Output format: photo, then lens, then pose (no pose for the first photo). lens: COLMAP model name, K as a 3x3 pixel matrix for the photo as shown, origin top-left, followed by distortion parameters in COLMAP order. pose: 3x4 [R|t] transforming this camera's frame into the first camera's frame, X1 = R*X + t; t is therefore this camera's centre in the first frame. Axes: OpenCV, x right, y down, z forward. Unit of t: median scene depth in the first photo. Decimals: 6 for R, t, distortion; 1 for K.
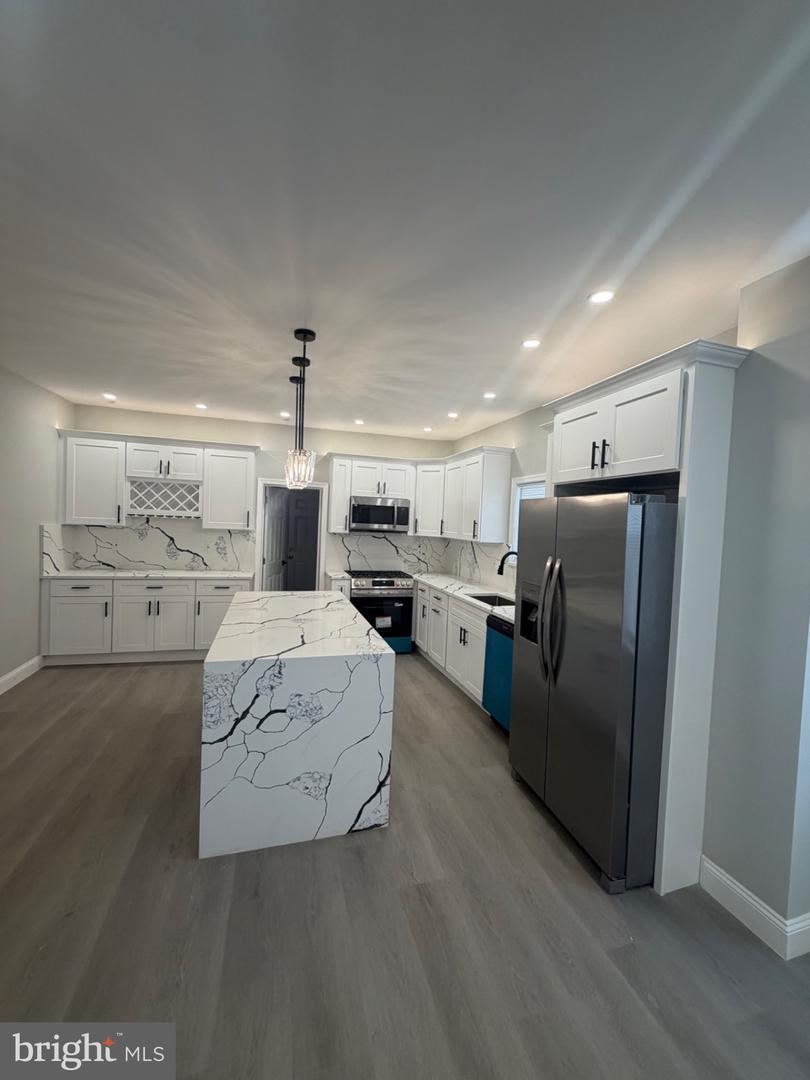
lens RADIAL K [[434.4, 0, 405.6], [0, 434.4, 534.5], [0, 0, 1]] dist [0.019788, -0.014736]
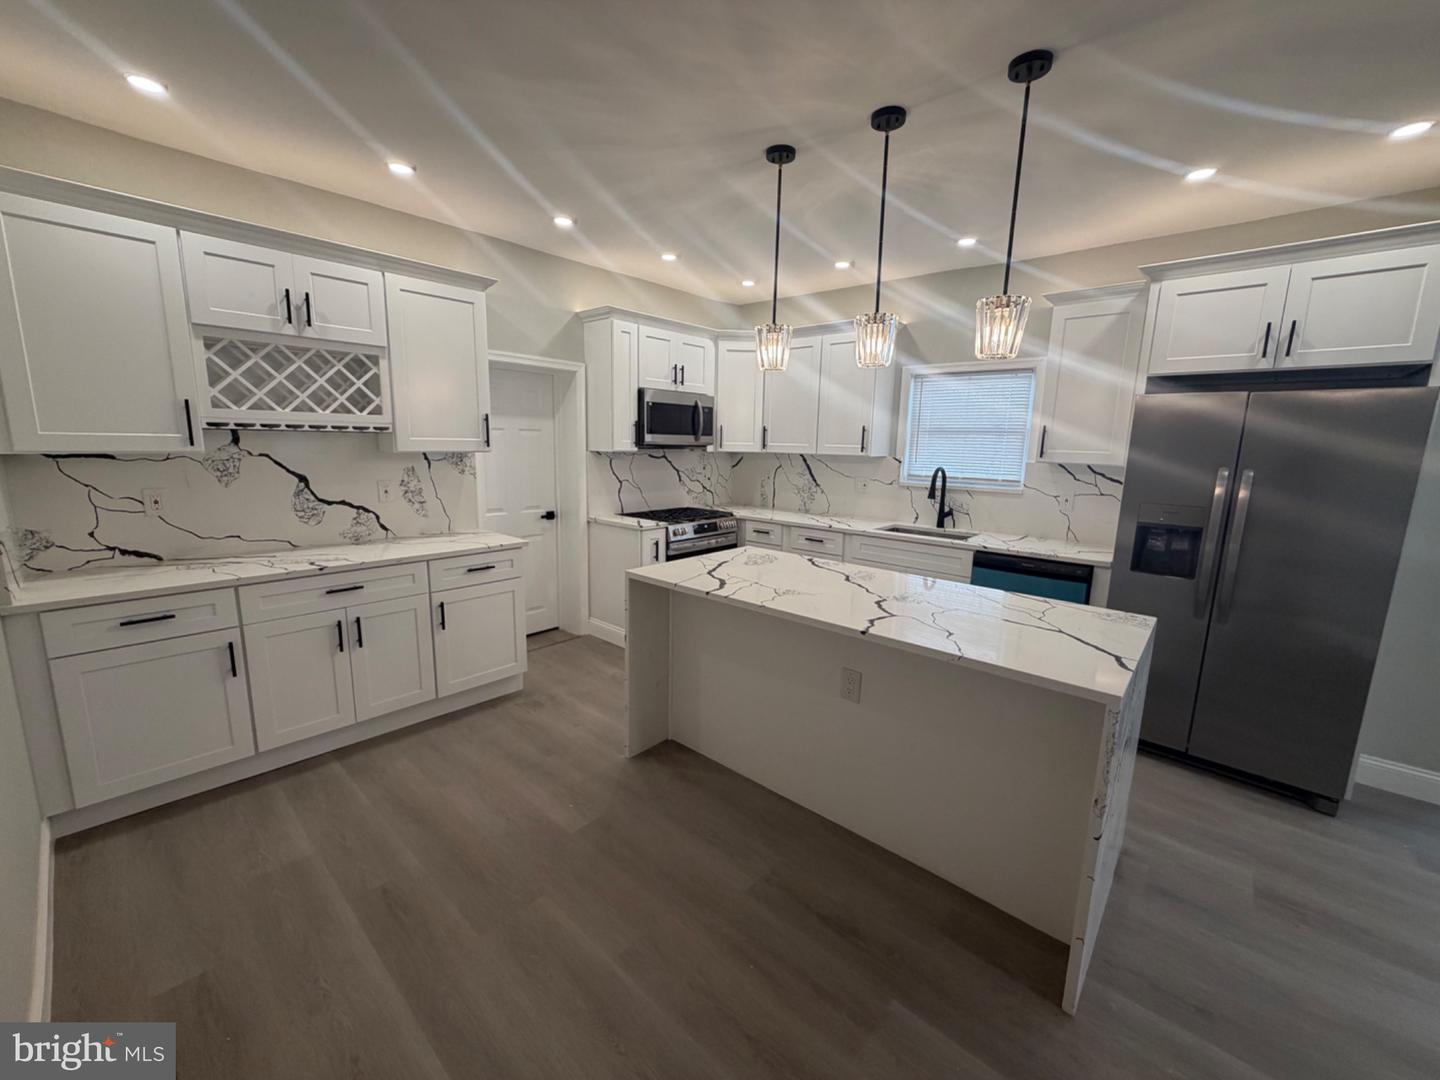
lens RADIAL K [[579.2, 0, 715.8], [0, 579.2, 537.6], [0, 0, 1]] dist [0.019788, -0.014736]
pose [[0.851119, -0.113497, 0.512557, -0.505752], [0.033491, 0.986100, 0.162742, -0.013565], [-0.523904, -0.121346, 0.843090, 0.281147]]
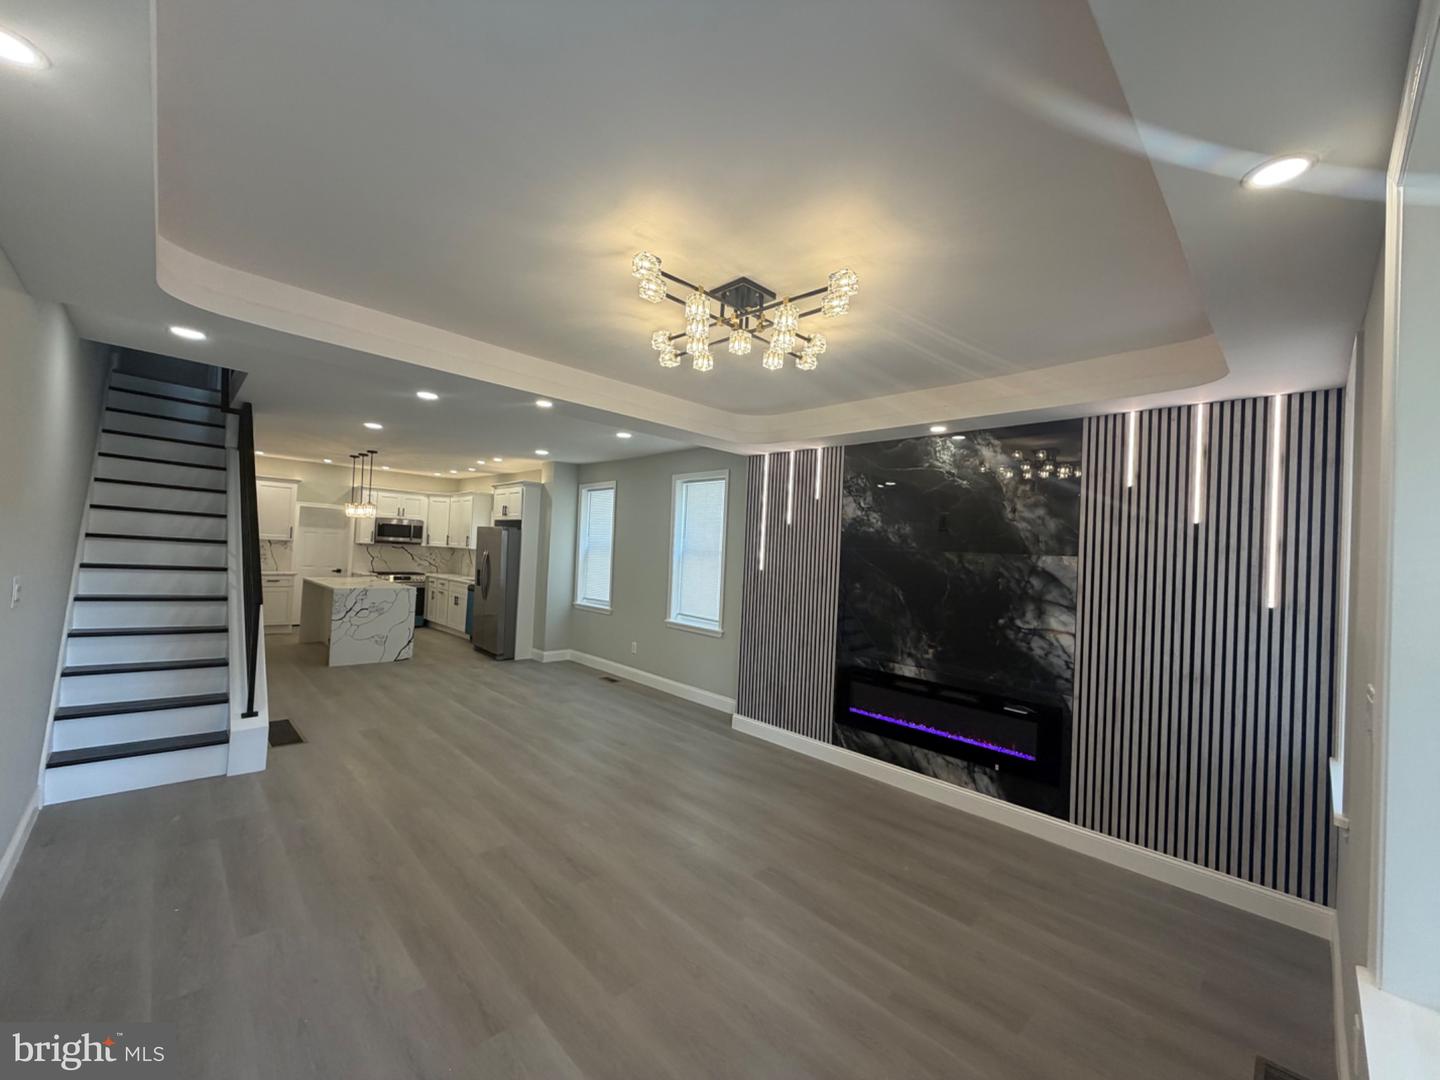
lens RADIAL K [[579.2, 0, 715.8], [0, 579.2, 537.6], [0, 0, 1]] dist [0.019788, -0.014736]
pose [[0.887838, 0.011491, 0.460013, -0.018088], [0.003722, 0.999476, -0.032152, 0.045322], [-0.460142, 0.030258, 0.887330, -1.274734]]
